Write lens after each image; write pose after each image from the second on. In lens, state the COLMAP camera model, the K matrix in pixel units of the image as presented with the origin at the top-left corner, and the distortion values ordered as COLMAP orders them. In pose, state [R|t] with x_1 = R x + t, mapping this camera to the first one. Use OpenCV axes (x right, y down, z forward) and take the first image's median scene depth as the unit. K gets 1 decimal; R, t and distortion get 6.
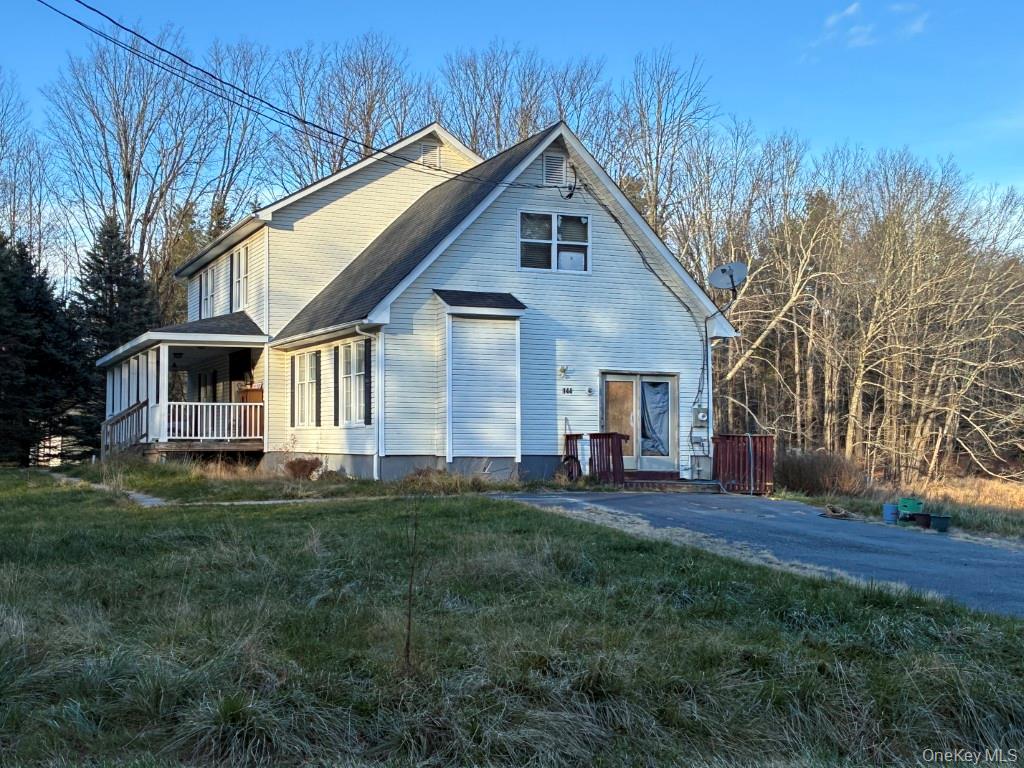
lens RADIAL K [[1349.5, 0, 553.4], [0, 1349.5, 383.4], [0, 0, 1]] dist [0.000827, -0.016038]
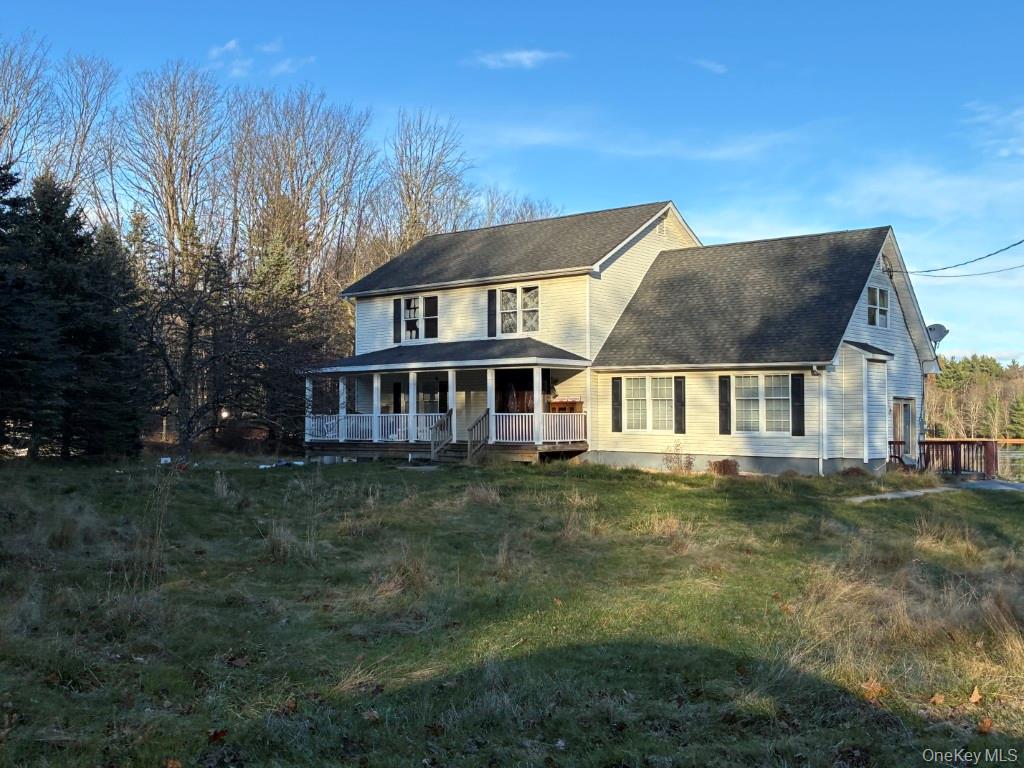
lens RADIAL K [[1105.1, 0, 512.0], [0, 1105.1, 384.0], [0, 0, 1]] dist [0.211033, -0.622466]
pose [[0.897485, 0.013594, 0.440836, -0.841714], [-0.022648, 0.999627, 0.015284, -0.031227], [-0.440464, -0.023702, 0.897458, 0.091456]]
